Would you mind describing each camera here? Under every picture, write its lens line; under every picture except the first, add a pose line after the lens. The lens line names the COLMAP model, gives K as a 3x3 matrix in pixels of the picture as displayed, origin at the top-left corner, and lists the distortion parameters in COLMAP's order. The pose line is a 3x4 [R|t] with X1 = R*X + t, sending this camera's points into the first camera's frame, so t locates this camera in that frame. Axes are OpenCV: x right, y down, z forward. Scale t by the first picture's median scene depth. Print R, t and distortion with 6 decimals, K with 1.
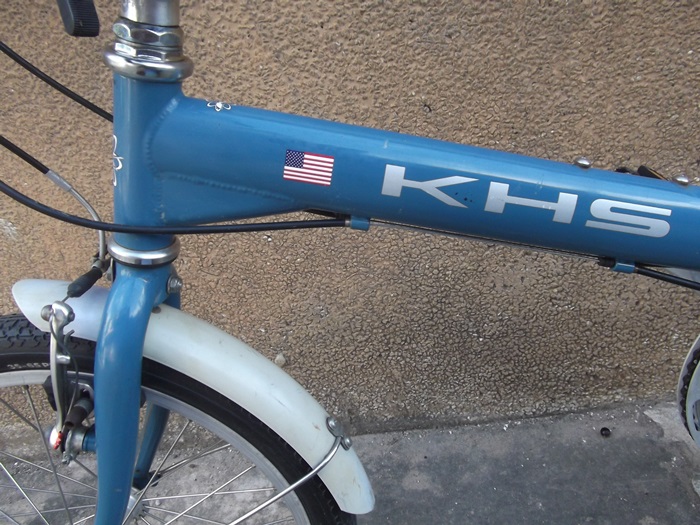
lens RADIAL K [[556.2, 0, 353.0], [0, 556.2, 257.3], [0, 0, 1]] dist [-0.049692, 0.046522]
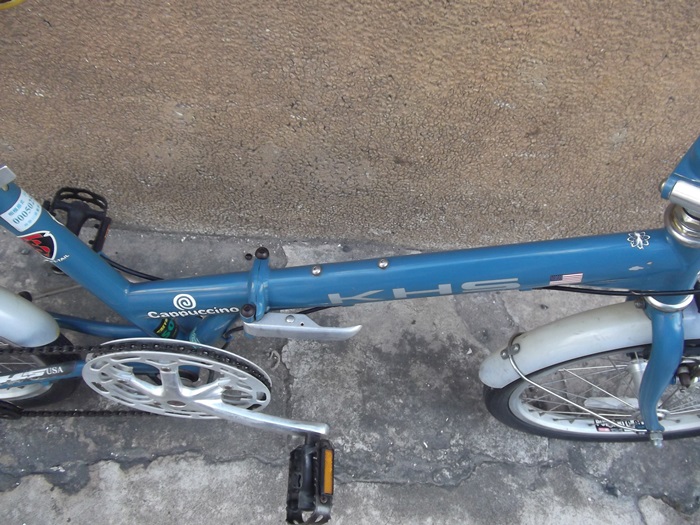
lens RADIAL K [[561.9, 0, 346.7], [0, 561.9, 280.2], [0, 0, 1]] dist [-0.059675, 0.058068]
pose [[0.975321, 0.120604, 0.184941, 0.596925], [-0.202849, 0.820216, 0.534882, -0.579303], [-0.087183, -0.559197, 0.824438, -0.278841]]
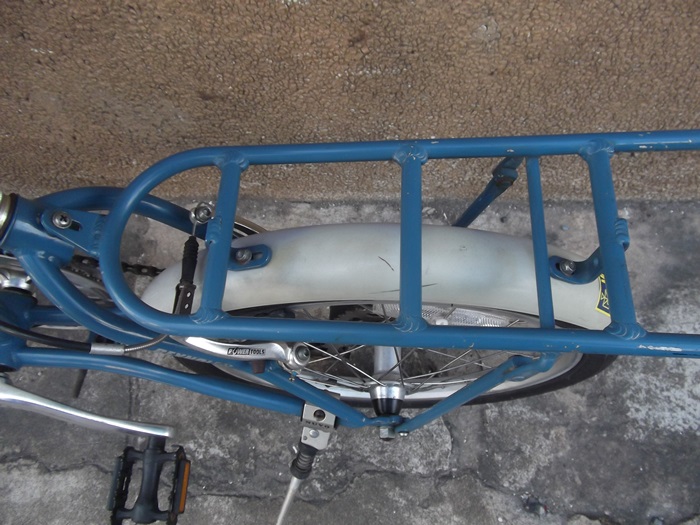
lens RADIAL K [[561.3, 0, 338.3], [0, 561.3, 277.5], [0, 0, 1]] dist [-0.066436, 0.079537]
pose [[0.996601, 0.056122, 0.060311, 1.183697], [-0.081901, 0.754068, 0.651670, -0.540677], [-0.008906, -0.654395, 0.756101, 0.042170]]
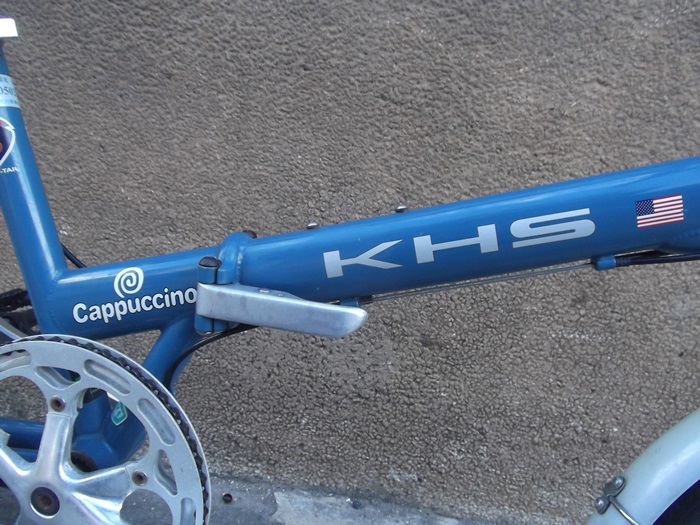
lens RADIAL K [[570.4, 0, 345.3], [0, 570.4, 261.3], [0, 0, 1]] dist [-0.055299, 0.060738]
pose [[0.960152, 0.276443, -0.041086, 0.793191], [-0.278855, 0.937785, -0.206879, 0.075990], [-0.018660, 0.210093, 0.977503, -0.189556]]
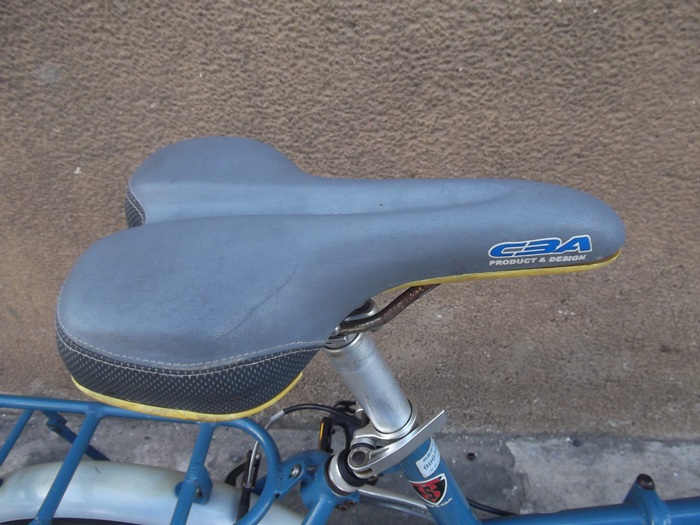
lens RADIAL K [[553.2, 0, 352.9], [0, 553.2, 269.2], [0, 0, 1]] dist [-0.054556, 0.055824]
pose [[0.994306, 0.103121, 0.026874, 0.147565], [-0.106550, 0.957748, 0.267144, -0.538805], [0.001809, -0.268486, 0.963282, -0.133672]]
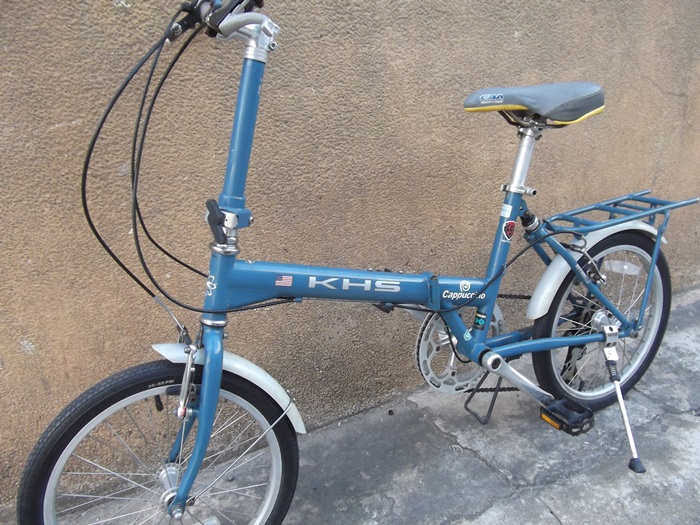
lens RADIAL K [[571.6, 0, 363.0], [0, 571.6, 294.0], [0, 0, 1]] dist [-0.066689, 0.067152]
pose [[0.889310, -0.110688, 0.443707, -0.565757], [0.174244, 0.979090, -0.104986, 0.154602], [-0.422808, 0.170678, 0.890001, -0.960723]]
